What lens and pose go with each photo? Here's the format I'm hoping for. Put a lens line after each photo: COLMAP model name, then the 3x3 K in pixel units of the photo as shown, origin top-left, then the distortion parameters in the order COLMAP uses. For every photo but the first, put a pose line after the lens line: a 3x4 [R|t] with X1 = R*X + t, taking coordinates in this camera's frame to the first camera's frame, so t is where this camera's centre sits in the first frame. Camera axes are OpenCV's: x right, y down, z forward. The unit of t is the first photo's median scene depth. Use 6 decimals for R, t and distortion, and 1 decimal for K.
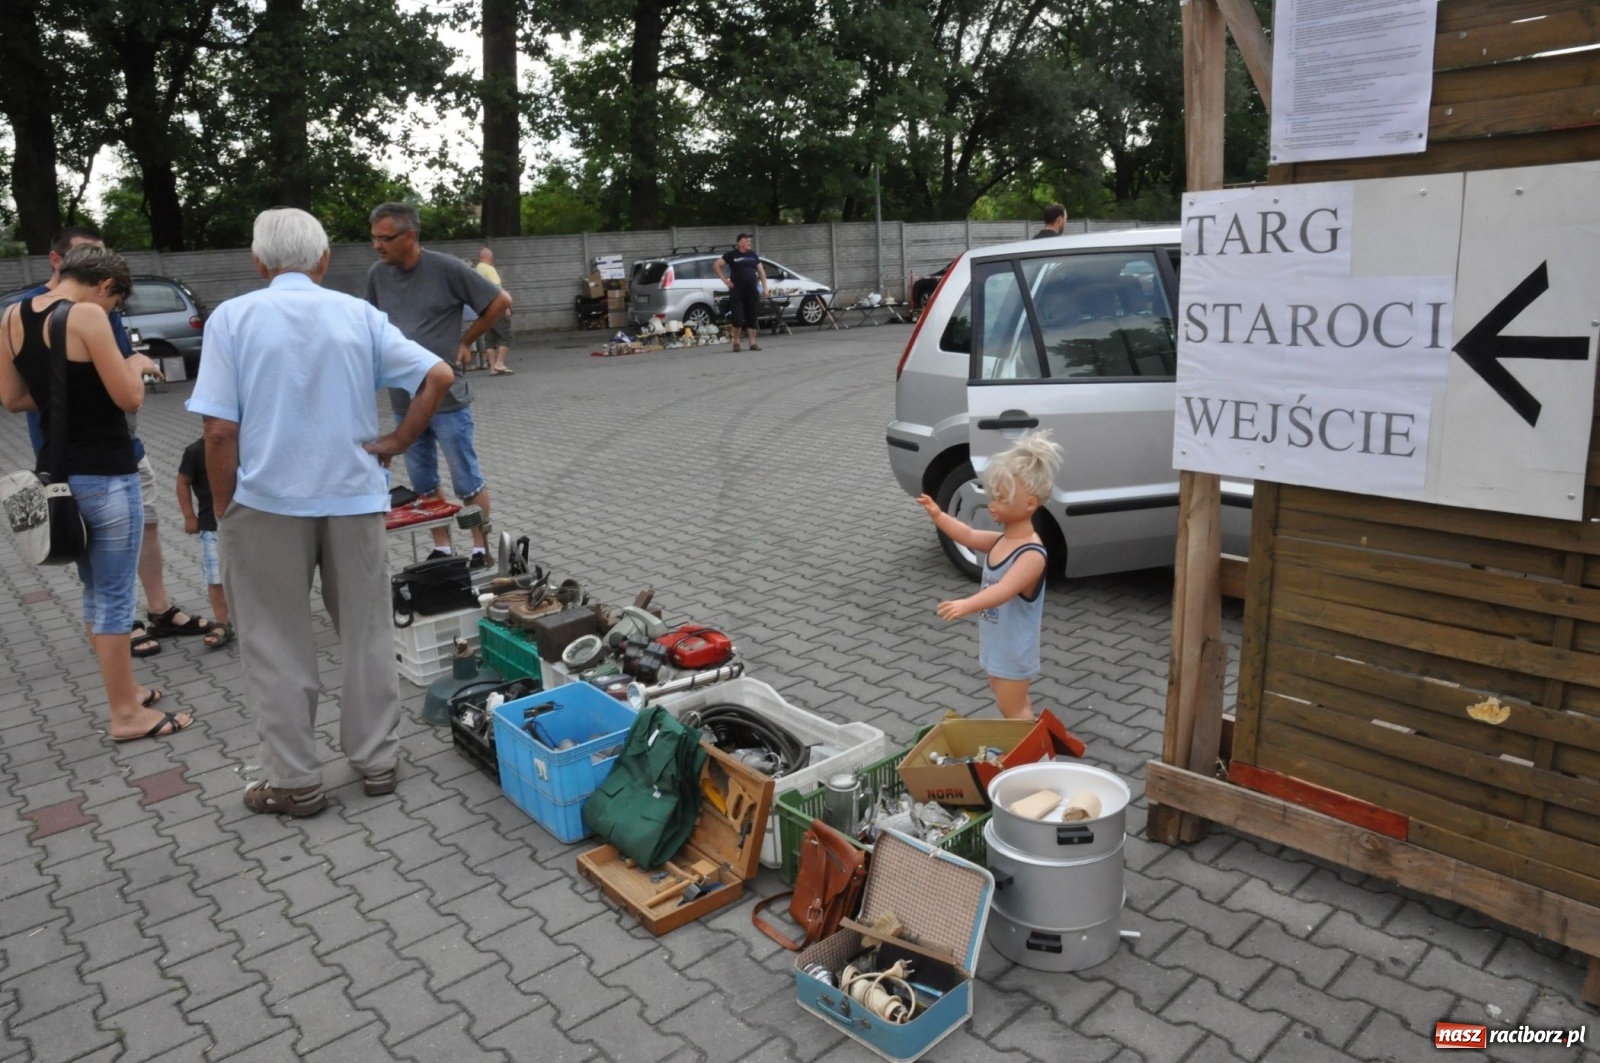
lens RADIAL K [[1117.2, 0, 800.0], [0, 1117.2, 531.5], [0, 0, 1]] dist [-0.109227, 0.089991]
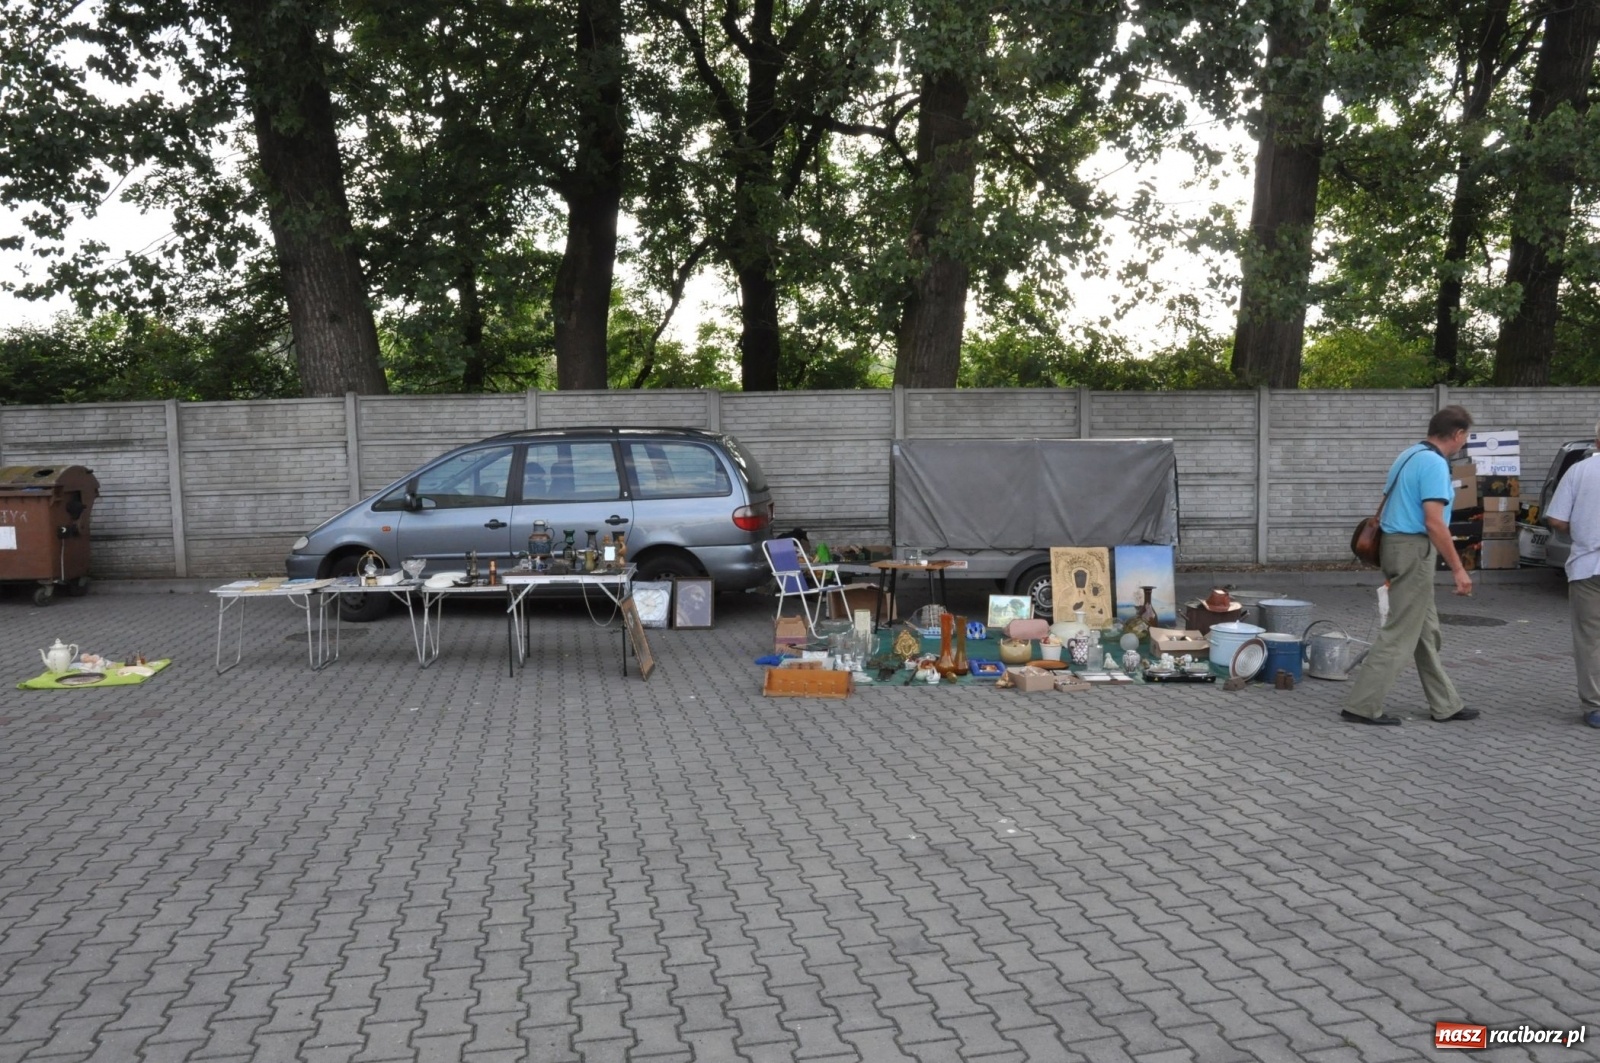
lens RADIAL K [[1117.2, 0, 800.0], [0, 1117.2, 531.5], [0, 0, 1]] dist [-0.109227, 0.089991]
pose [[0.877943, 0.077130, -0.472512, -0.213235], [-0.149577, 0.981723, -0.117669, -0.093909], [0.454800, 0.173984, 0.873434, 0.413693]]
